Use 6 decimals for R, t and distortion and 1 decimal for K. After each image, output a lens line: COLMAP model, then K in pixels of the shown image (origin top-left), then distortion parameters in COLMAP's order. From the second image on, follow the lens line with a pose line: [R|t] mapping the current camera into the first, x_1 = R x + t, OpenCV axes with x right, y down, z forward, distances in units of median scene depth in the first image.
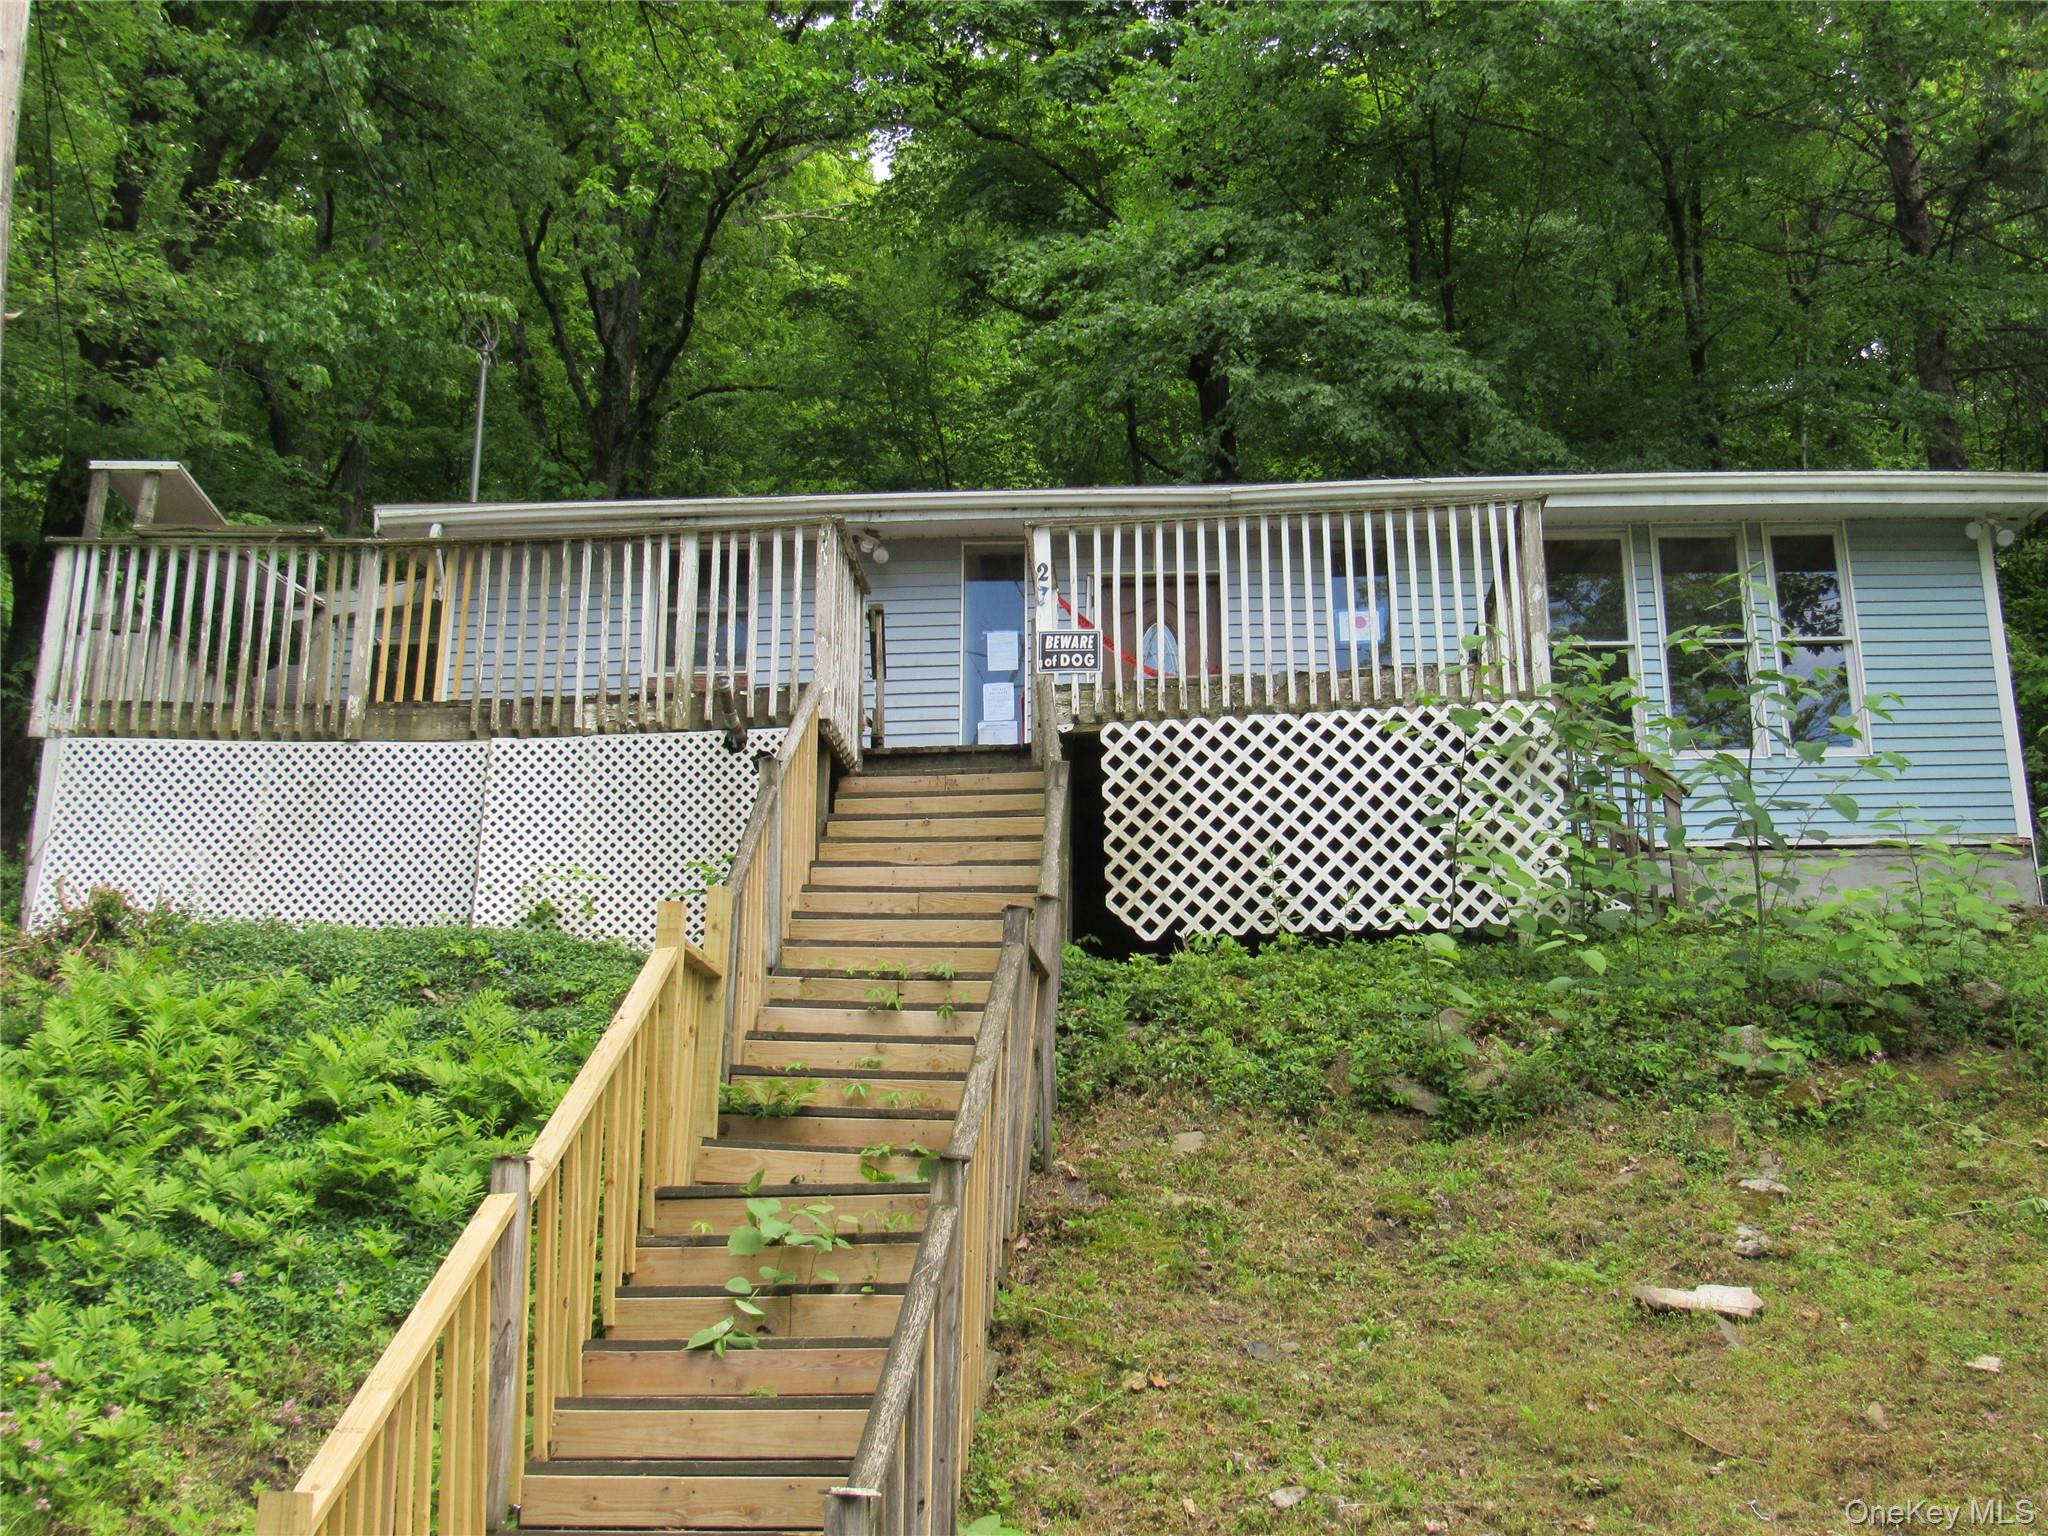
lens RADIAL K [[2516.4, 0, 1024.0], [0, 2516.4, 768.0], [0, 0, 1]] dist [-0.018906, -0.005098]
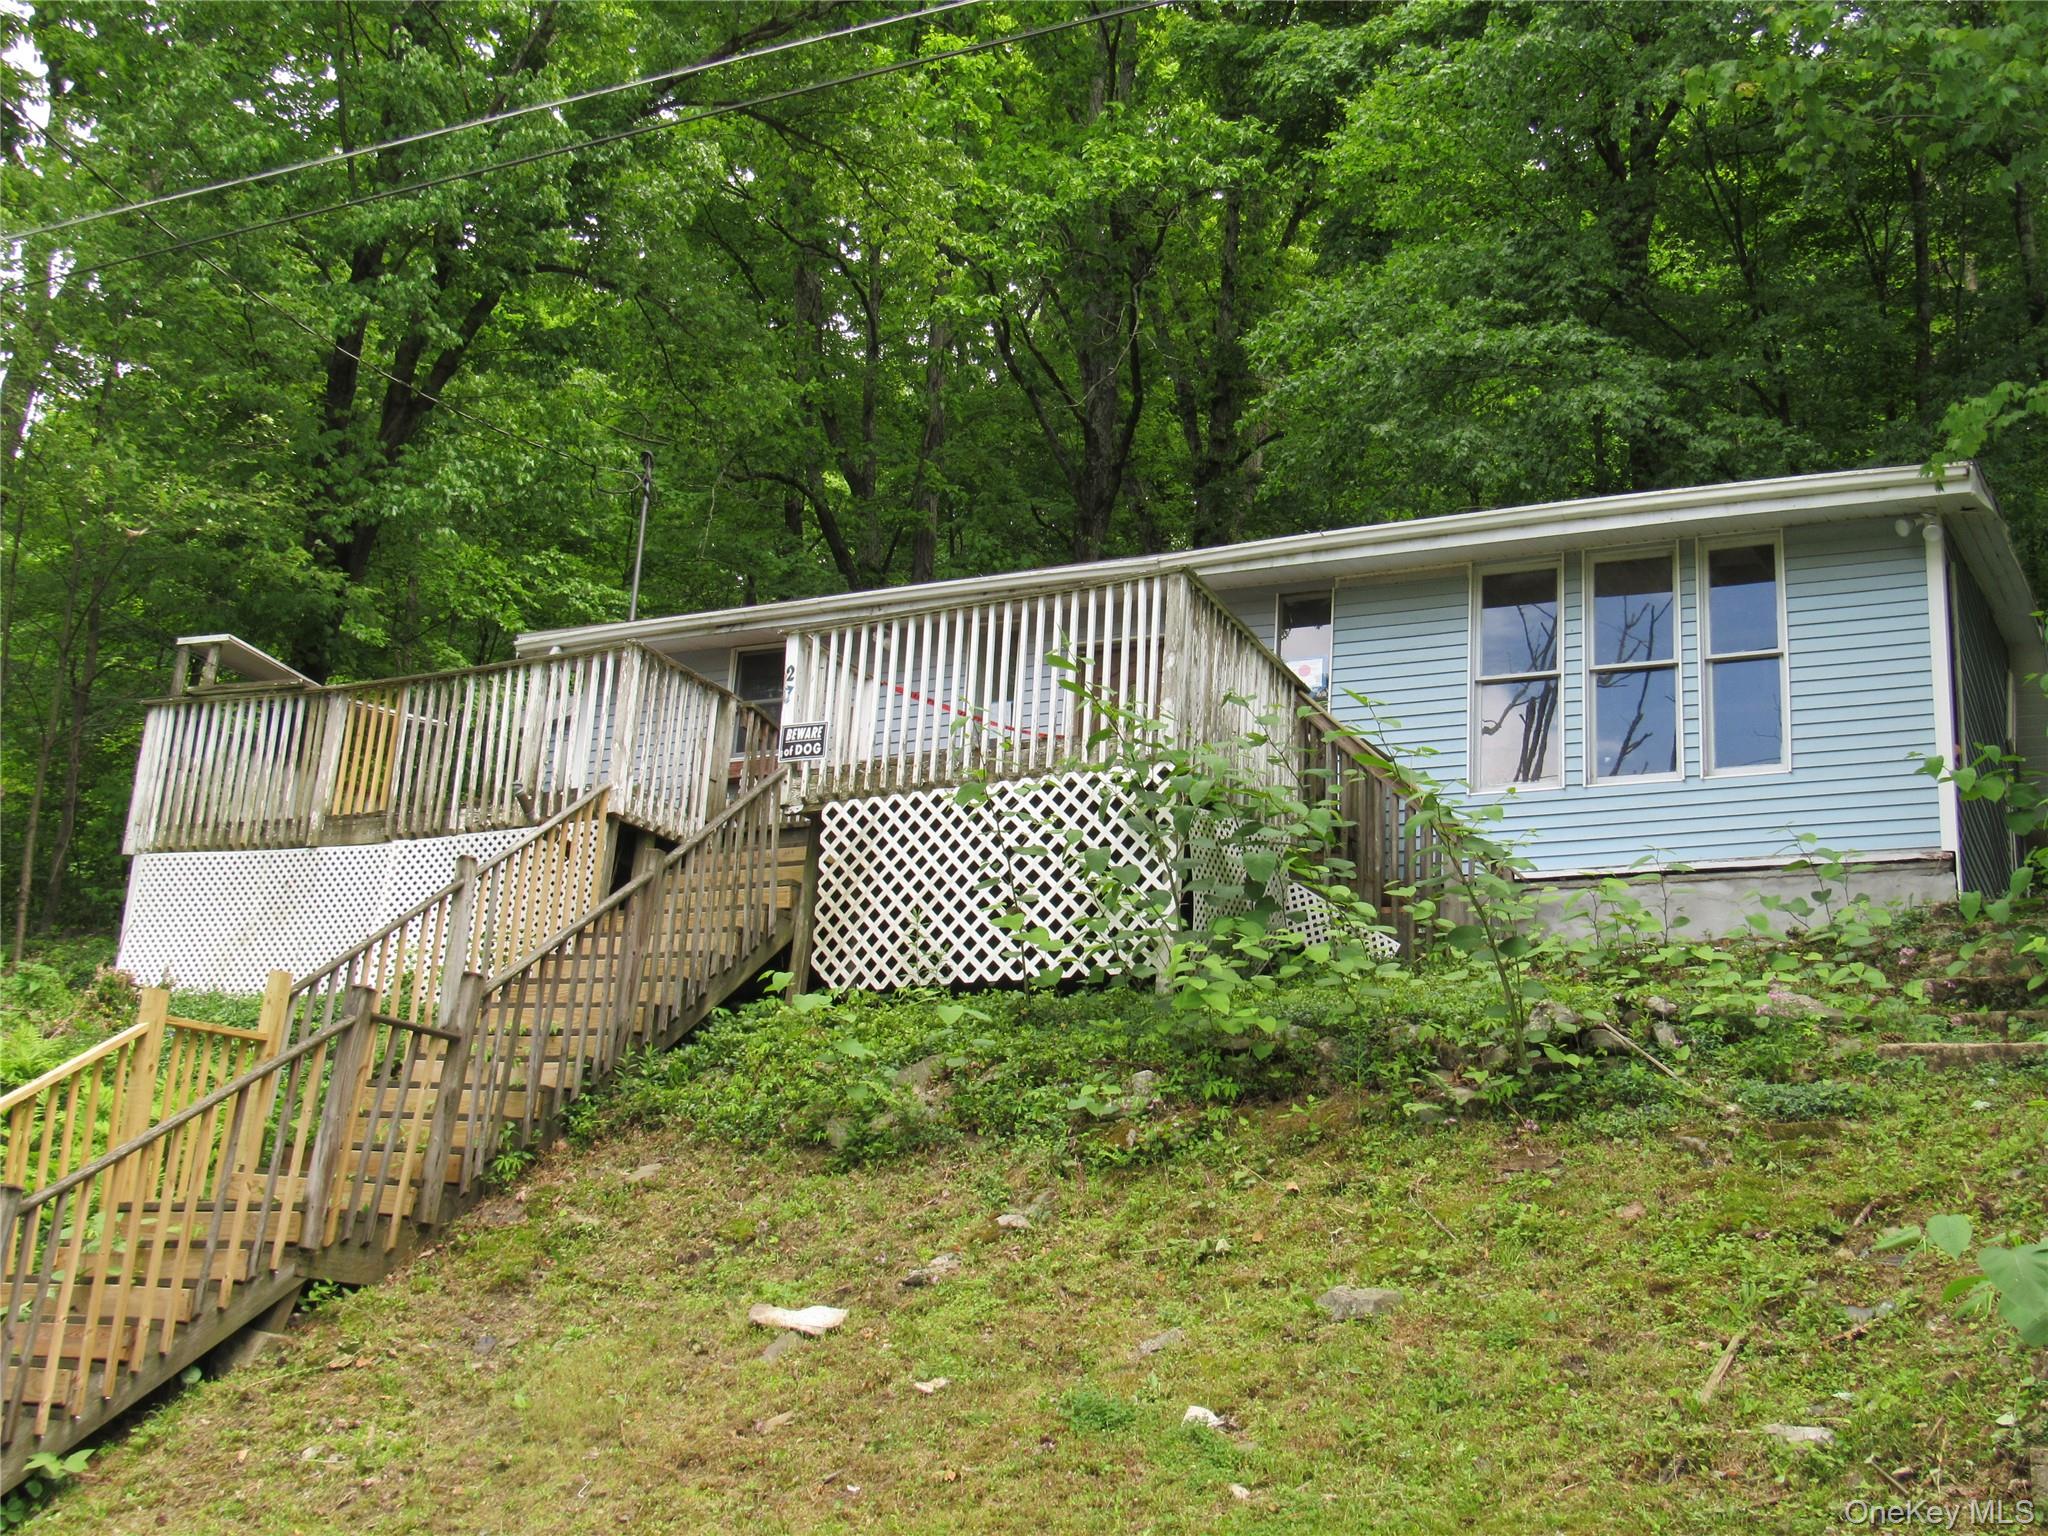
lens RADIAL K [[2516.4, 0, 1024.0], [0, 2516.4, 768.0], [0, 0, 1]] dist [-0.018906, -0.005098]
pose [[0.906662, -0.057697, -0.417893, 0.595427], [0.058105, 0.998241, -0.011760, -0.015028], [0.417837, -0.013619, 0.908420, -0.004114]]
